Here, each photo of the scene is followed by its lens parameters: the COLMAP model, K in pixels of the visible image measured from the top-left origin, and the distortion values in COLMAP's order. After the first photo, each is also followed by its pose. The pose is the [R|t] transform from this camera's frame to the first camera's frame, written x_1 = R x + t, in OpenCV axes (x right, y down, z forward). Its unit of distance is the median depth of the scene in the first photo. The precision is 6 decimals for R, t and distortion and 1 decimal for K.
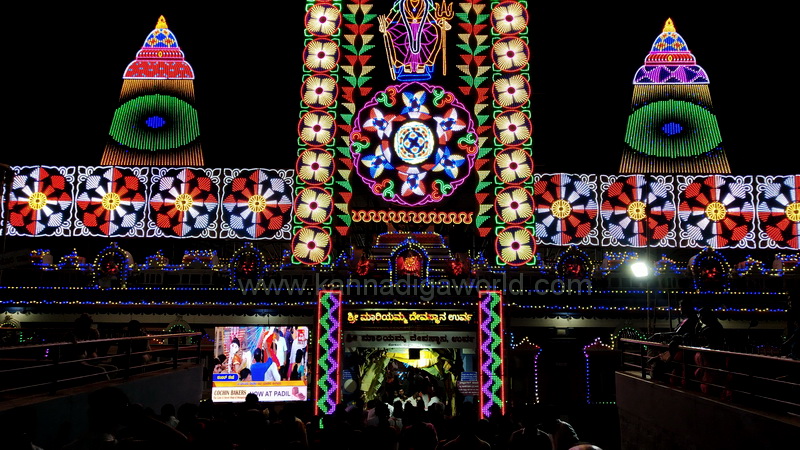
lens RADIAL K [[617.4, 0, 400.5], [0, 617.4, 224.1], [0, 0, 1]] dist [0.040647, 0.021387]
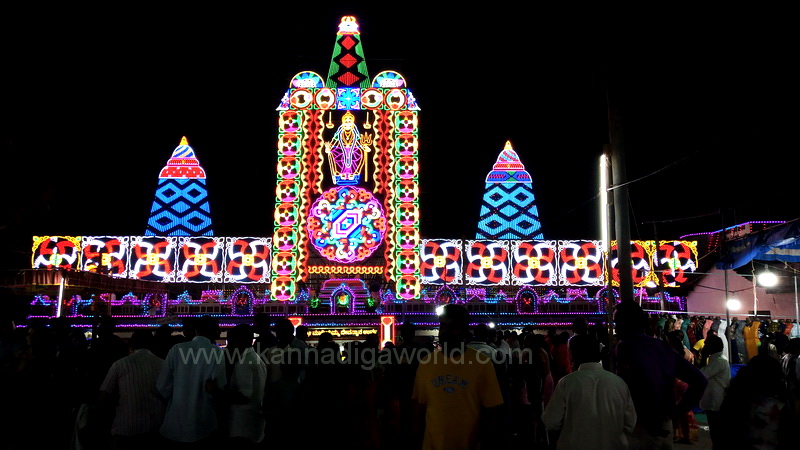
lens RADIAL K [[617.4, 0, 399.9], [0, 617.4, 227.1], [0, 0, 1]] dist [0.040647, 0.021387]
pose [[0.998439, -0.004509, 0.055671, 0.069481], [0.004644, 0.999987, -0.002313, -0.116479], [-0.055660, 0.002567, 0.998446, -0.618673]]
